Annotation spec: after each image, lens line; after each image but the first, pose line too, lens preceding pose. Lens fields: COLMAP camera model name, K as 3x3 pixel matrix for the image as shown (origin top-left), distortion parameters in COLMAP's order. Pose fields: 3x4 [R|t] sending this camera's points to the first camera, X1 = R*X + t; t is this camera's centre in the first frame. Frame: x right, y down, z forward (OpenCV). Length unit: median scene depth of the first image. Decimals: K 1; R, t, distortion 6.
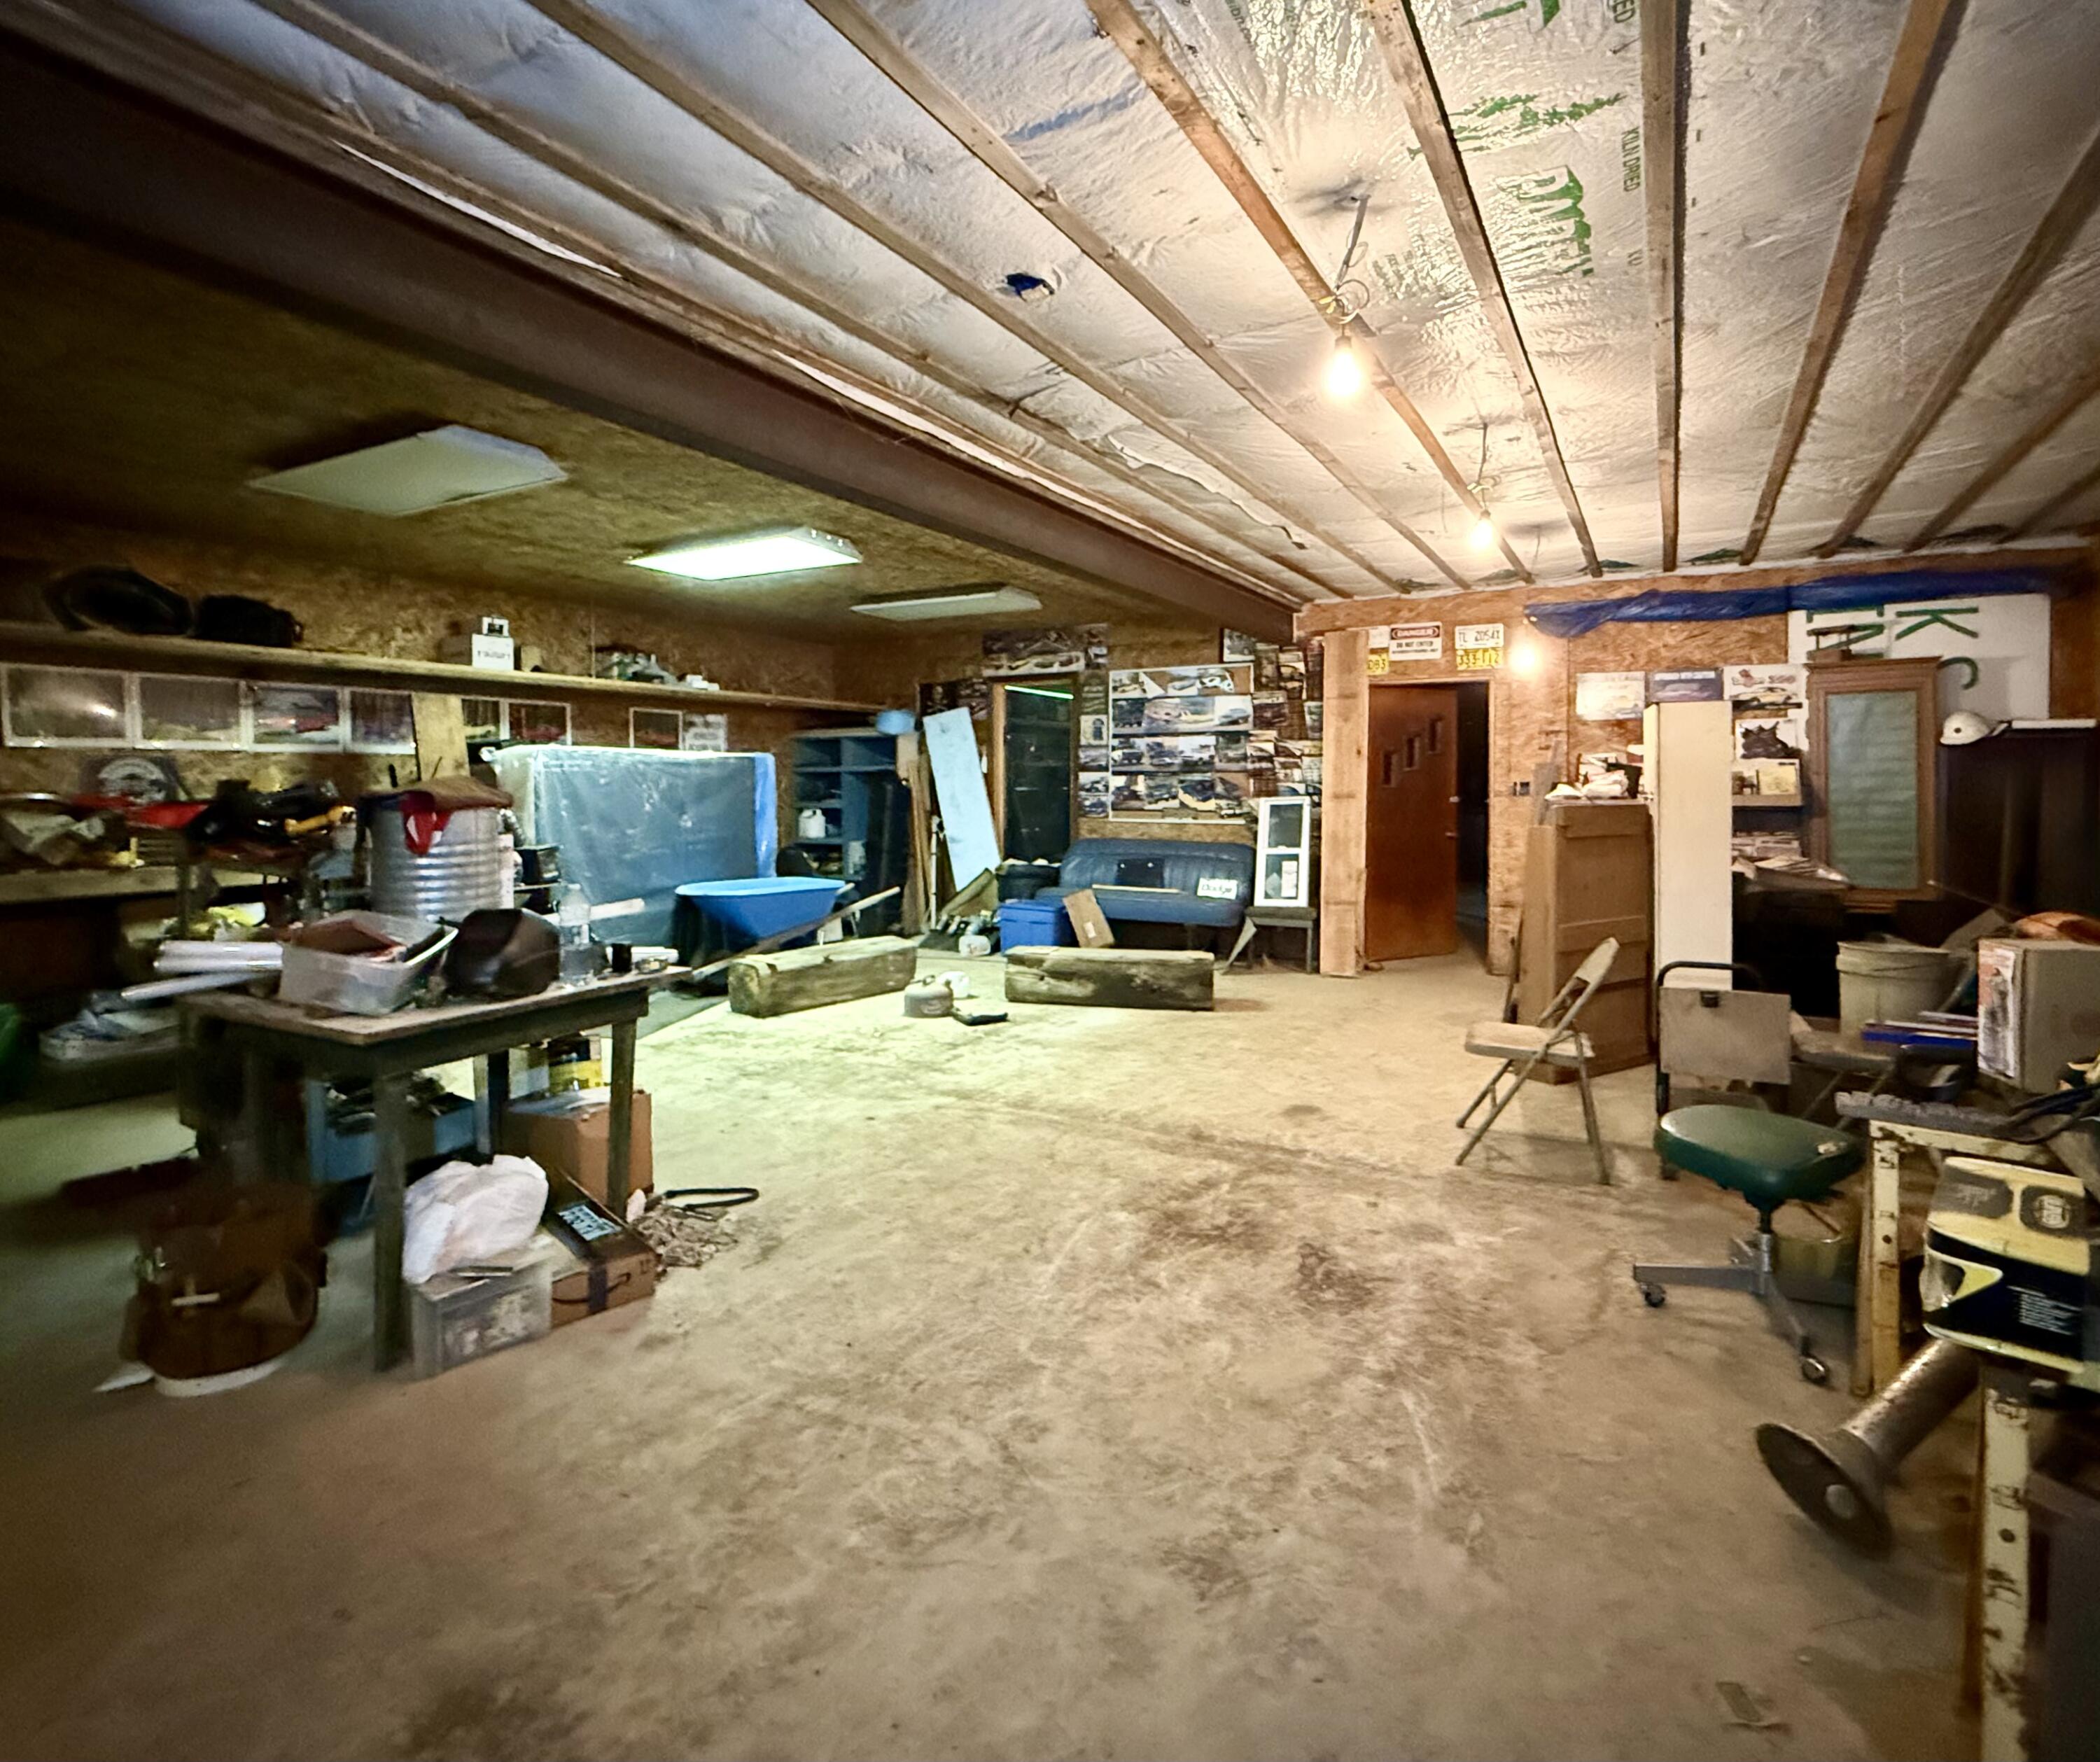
lens RADIAL K [[1037.9, 0, 1107.1], [0, 1037.9, 794.7], [0, 0, 1]] dist [0.001981, 0.000012]
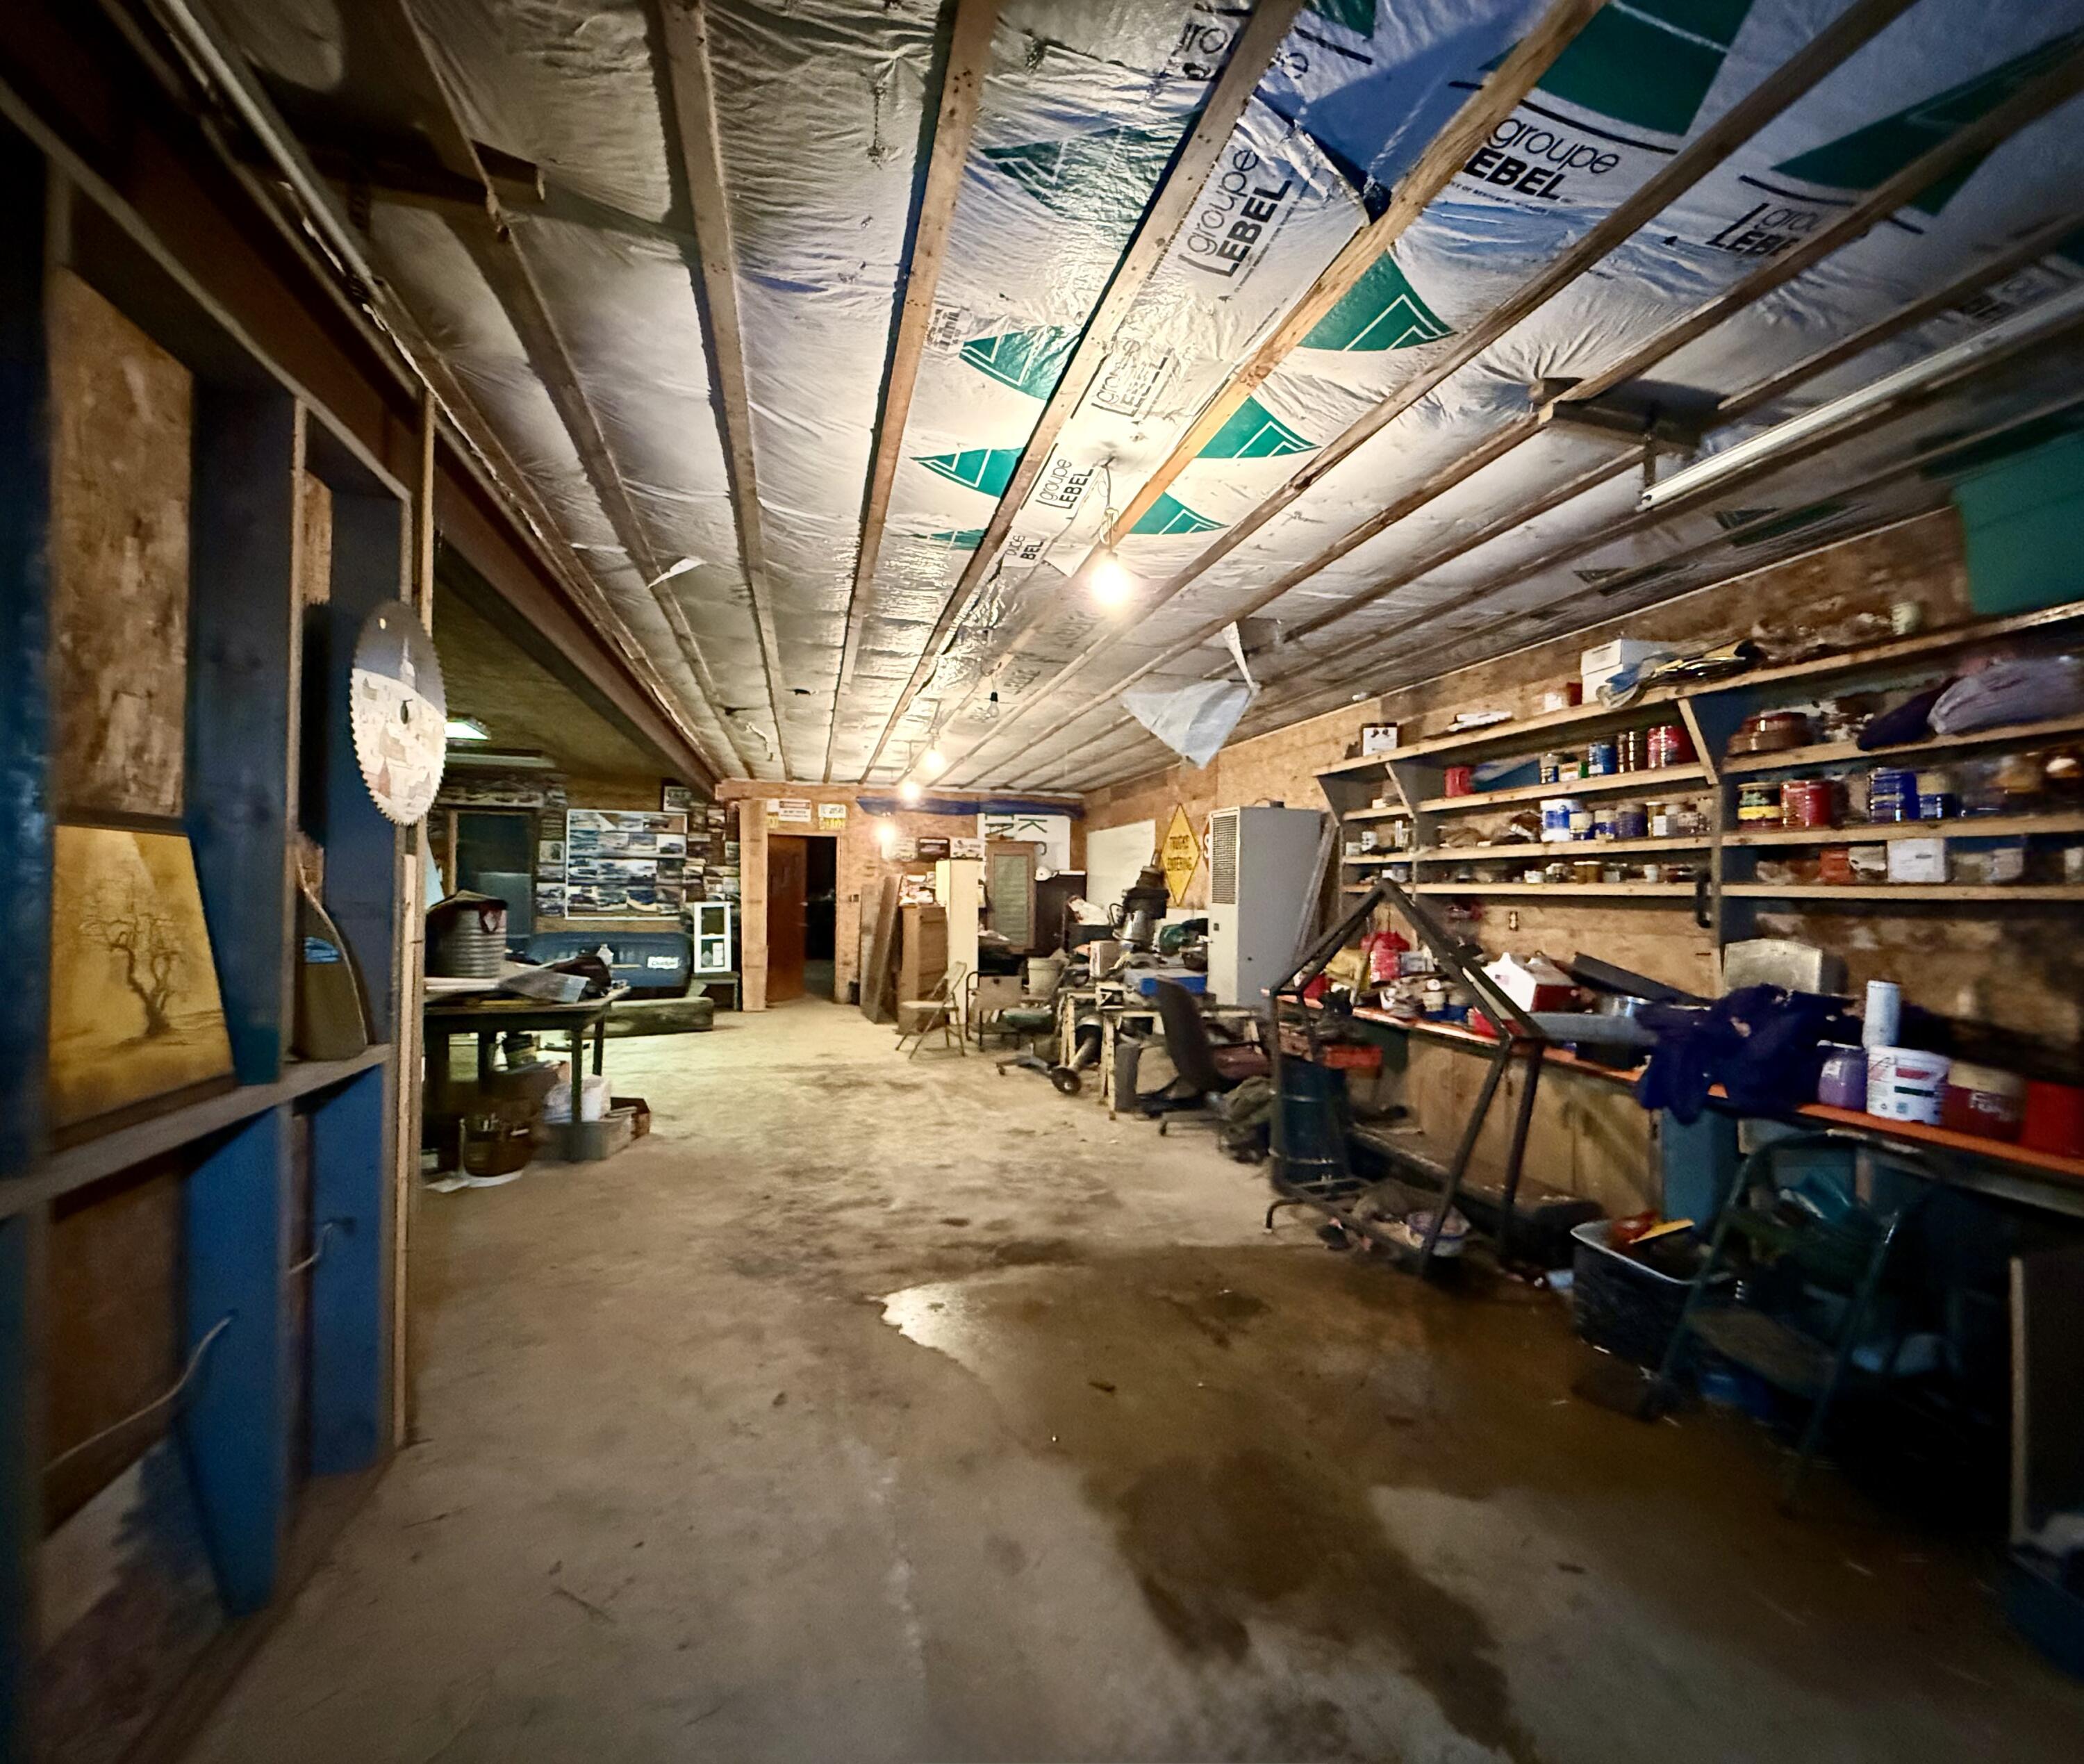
lens RADIAL K [[898.2, 0, 1049.6], [0, 898.2, 885.5], [0, 0, 1]] dist [0.000172, -0.000004]
pose [[0.723724, 0.016169, 0.689900, -0.410481], [-0.005783, 0.999832, -0.017367, -0.002523], [-0.690065, 0.008580, 0.723697, -0.340880]]
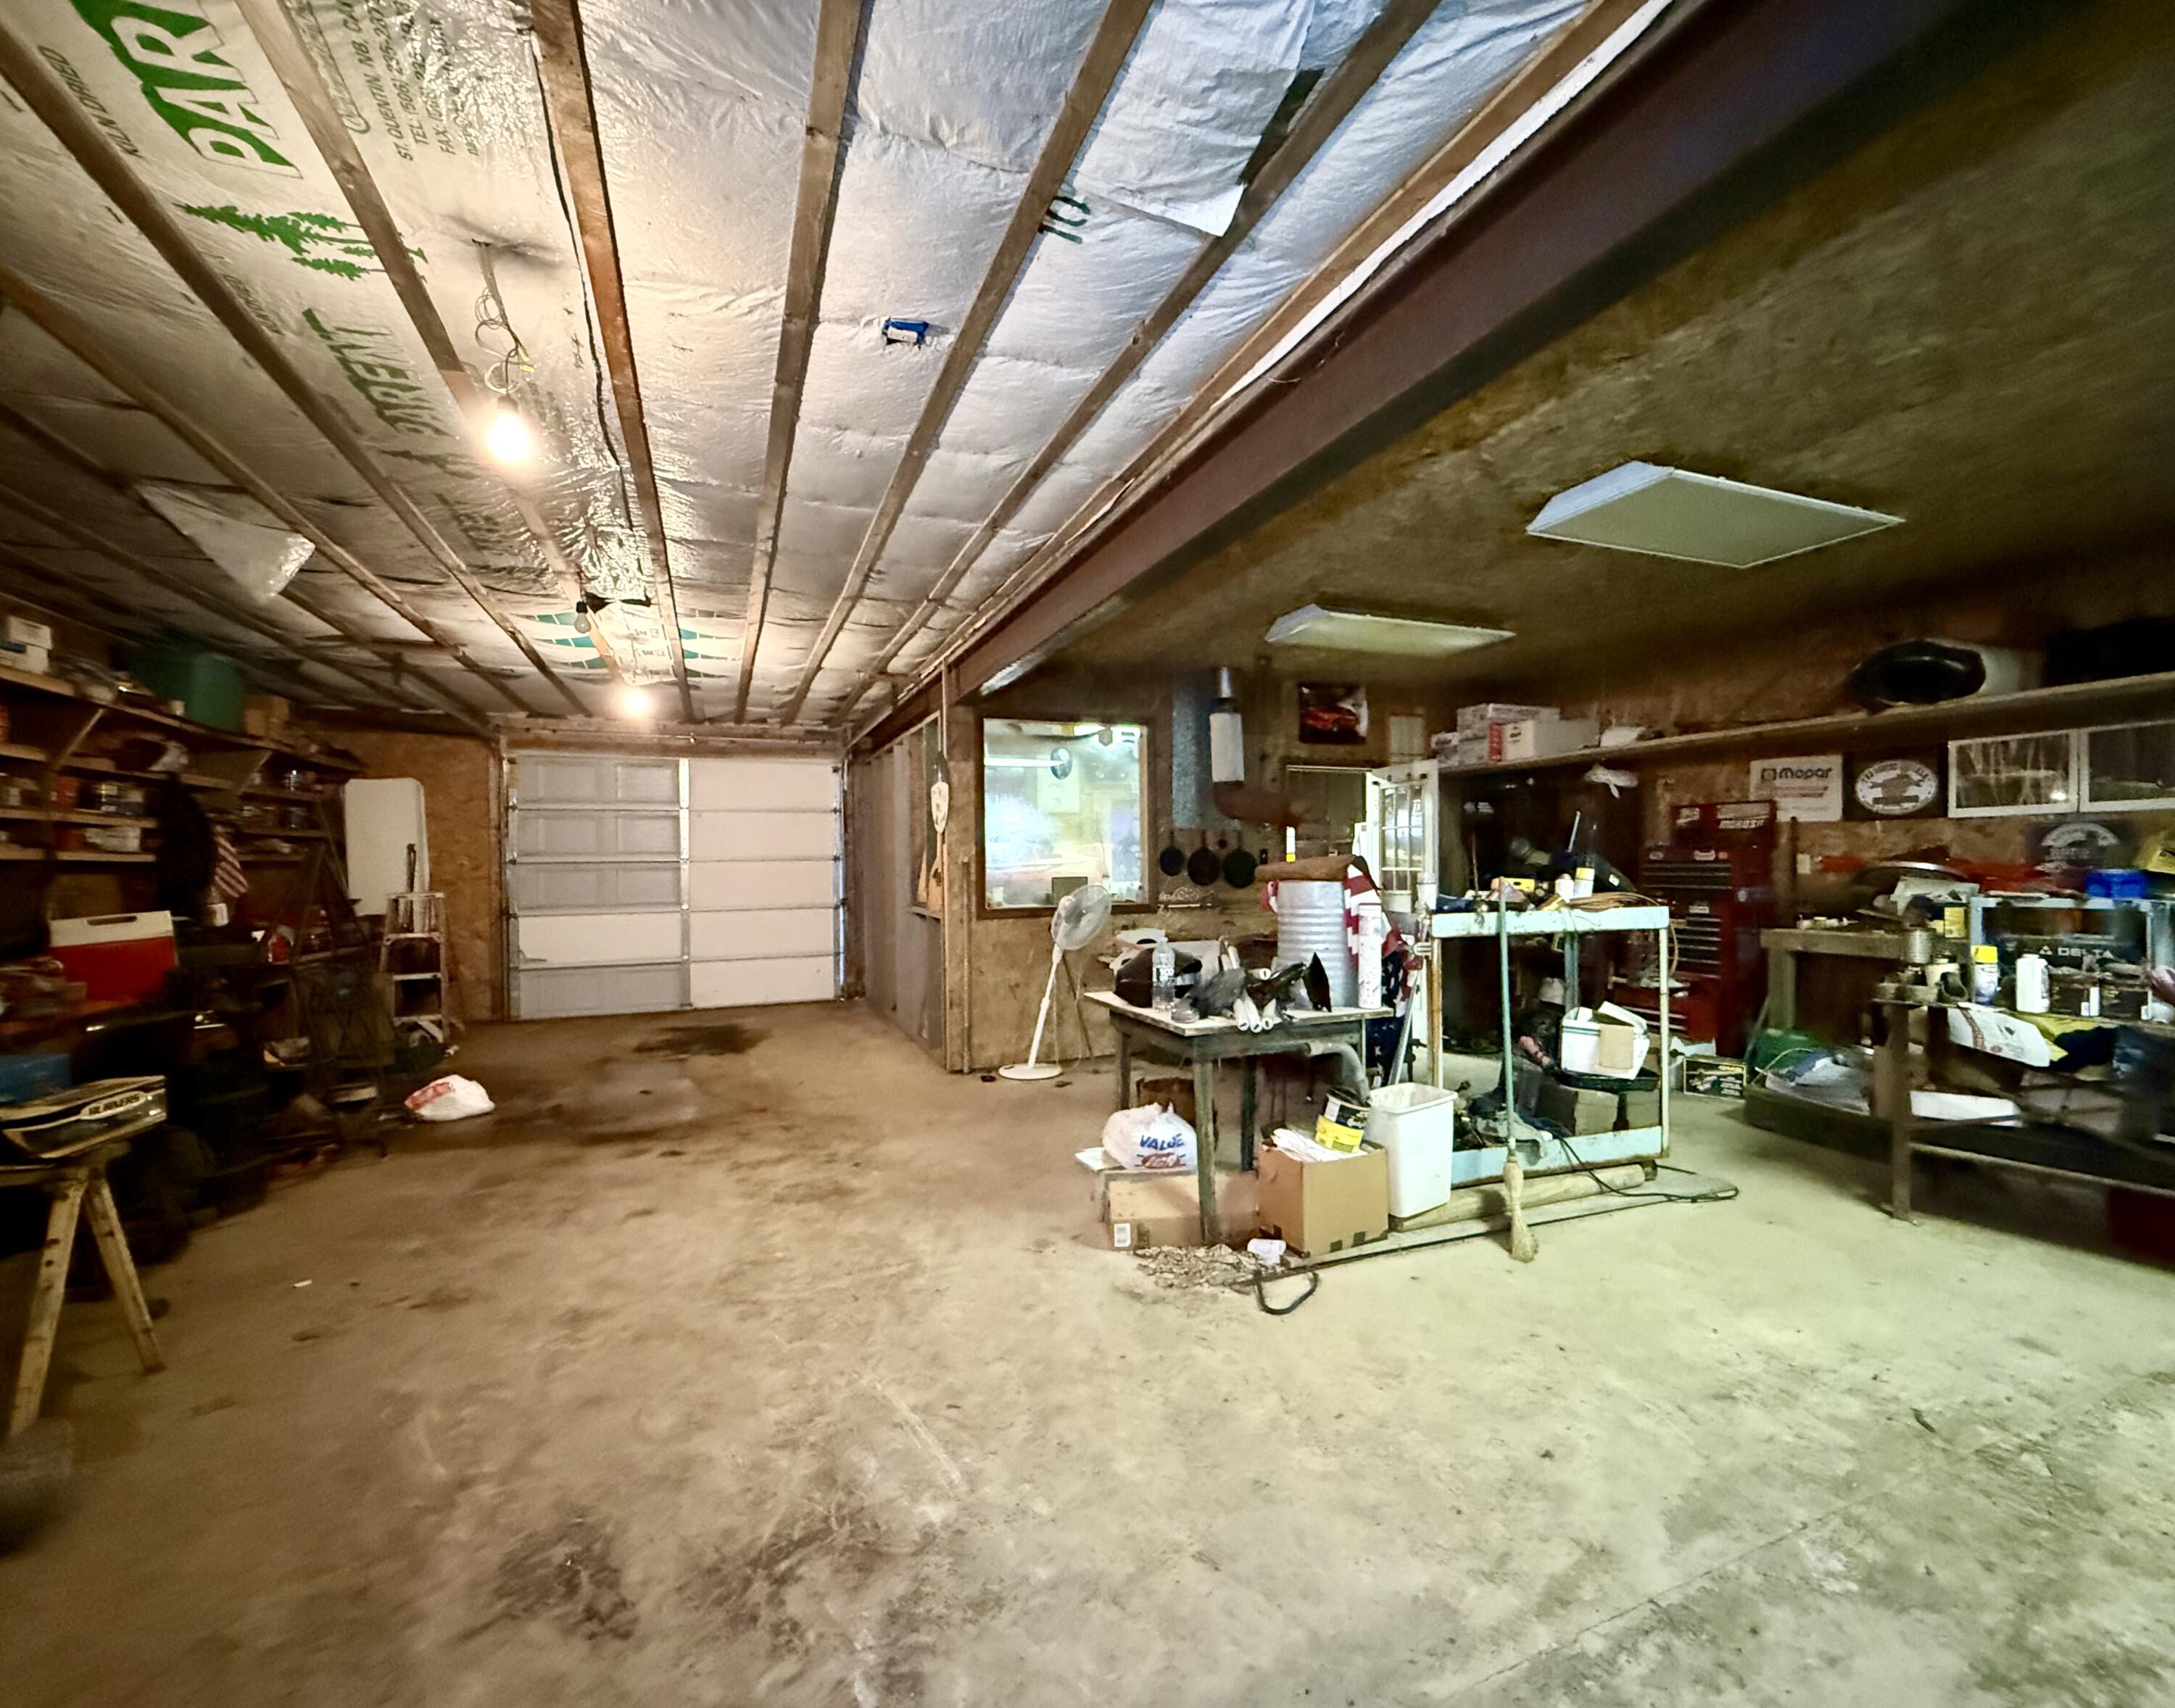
lens RADIAL K [[924.3, 0, 1088.4], [0, 924.3, 863.9], [0, 0, 1]] dist [0.002294, 0.000097]
pose [[-0.640936, 0.010783, -0.767518, 0.172957], [0.003565, 0.999932, 0.011071, -0.008414], [0.767586, 0.004360, -0.640931, 0.623674]]
